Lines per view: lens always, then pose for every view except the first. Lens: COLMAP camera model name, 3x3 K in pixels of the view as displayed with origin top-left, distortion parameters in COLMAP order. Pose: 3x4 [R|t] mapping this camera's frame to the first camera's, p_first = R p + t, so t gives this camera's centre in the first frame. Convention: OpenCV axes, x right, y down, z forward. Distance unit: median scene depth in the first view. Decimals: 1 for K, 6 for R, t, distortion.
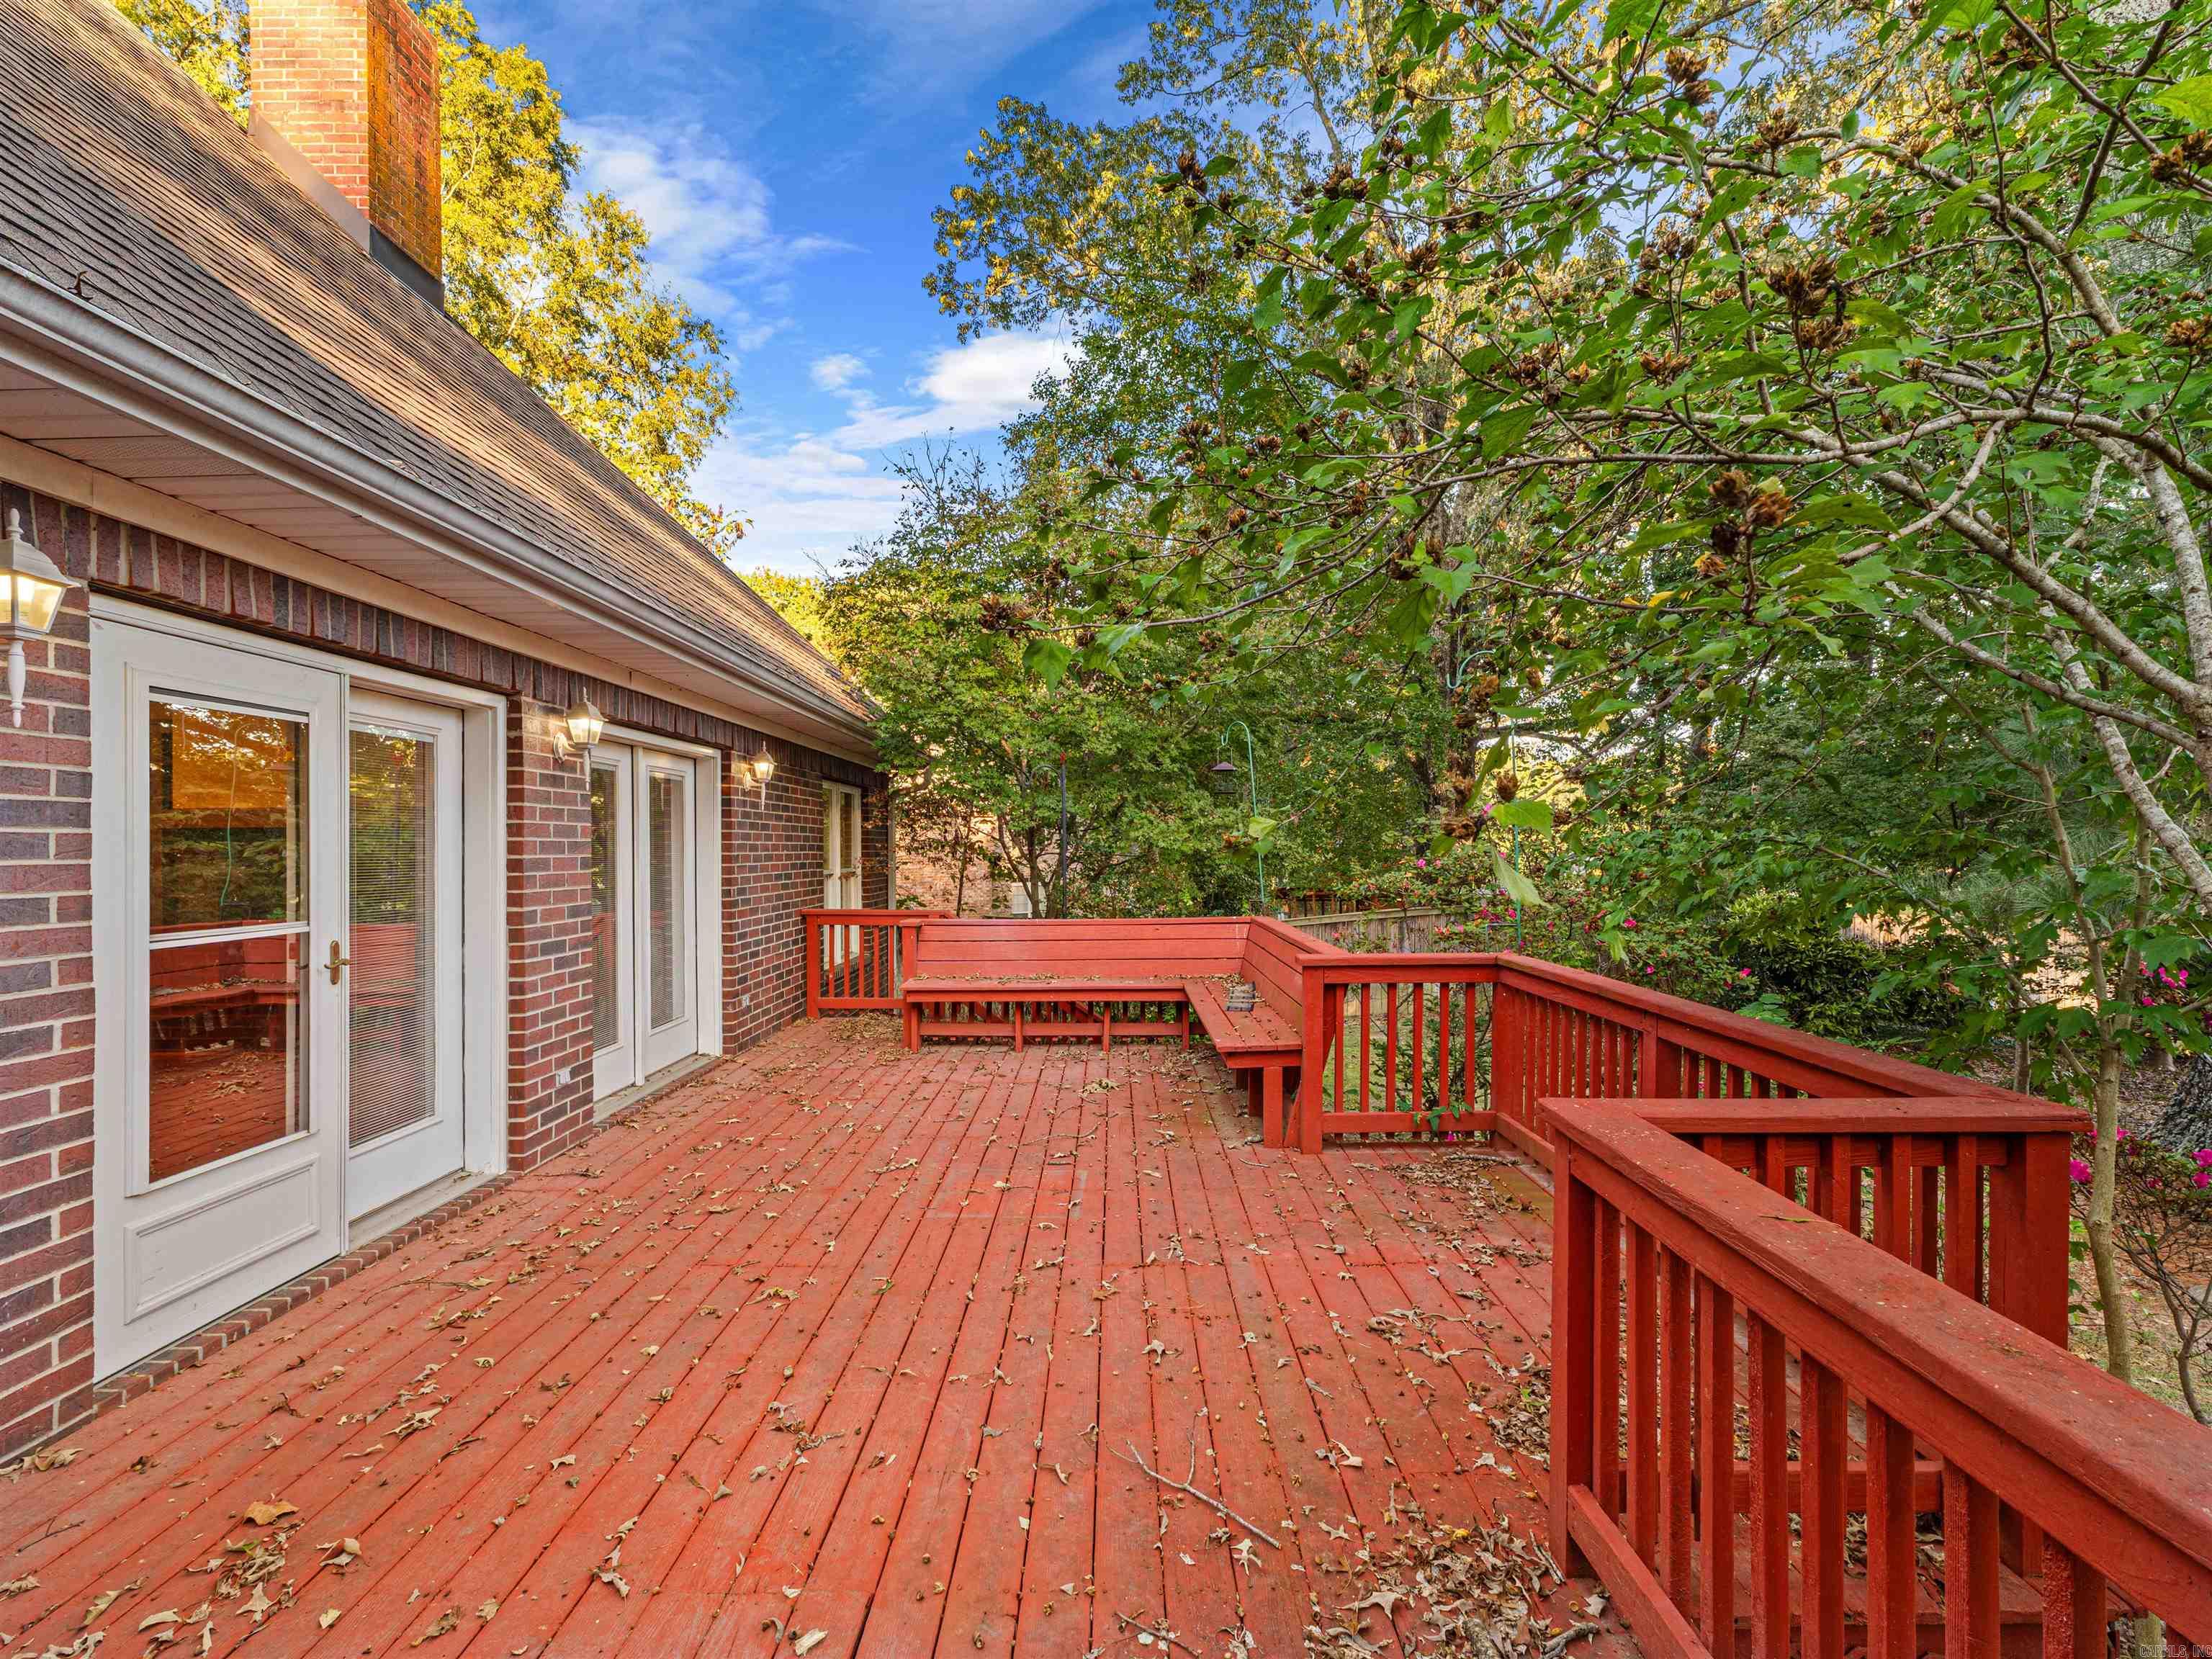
lens RADIAL K [[1053.2, 0, 1119.5], [0, 1053.2, 838.2], [0, 0, 1]] dist [-0.000754, -0.000486]
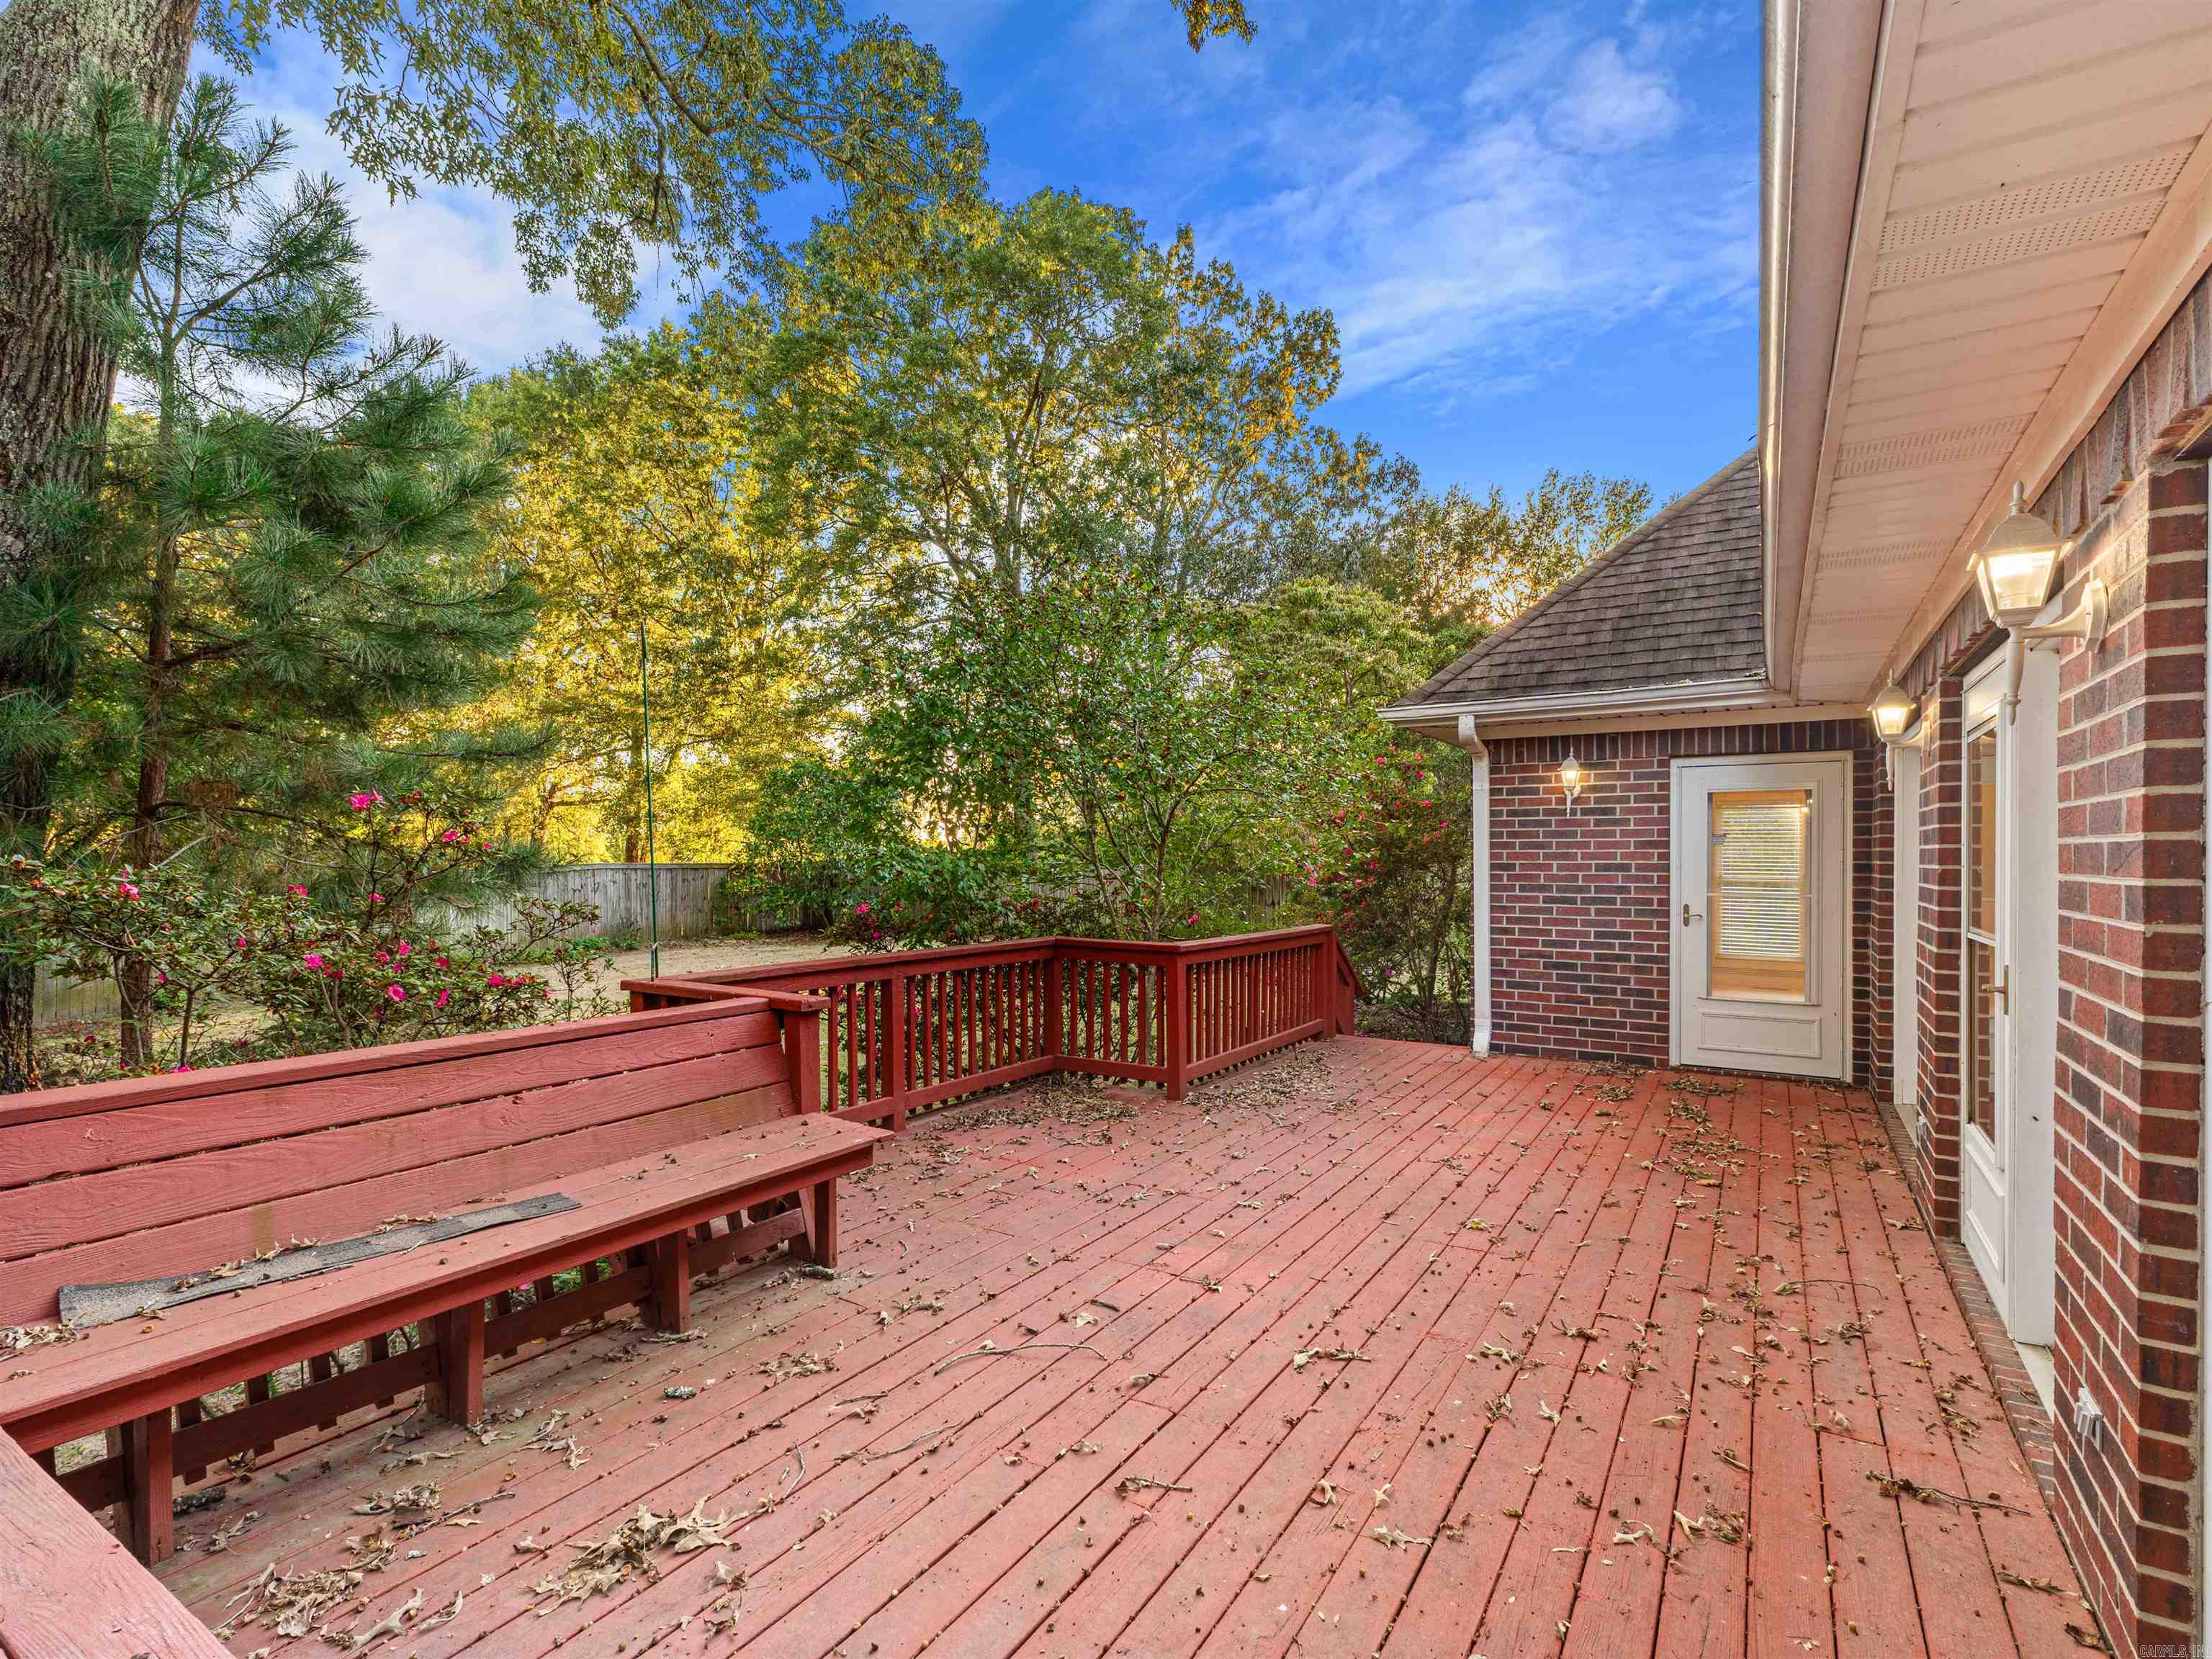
lens RADIAL K [[1053.2, 0, 1119.5], [0, 1053.2, 838.2], [0, 0, 1]] dist [-0.000754, -0.000486]
pose [[-0.849546, 0.002435, 0.527509, -0.732509], [-0.008579, 0.999793, -0.018431, 0.016263], [-0.527445, -0.020183, -0.849349, 2.673308]]
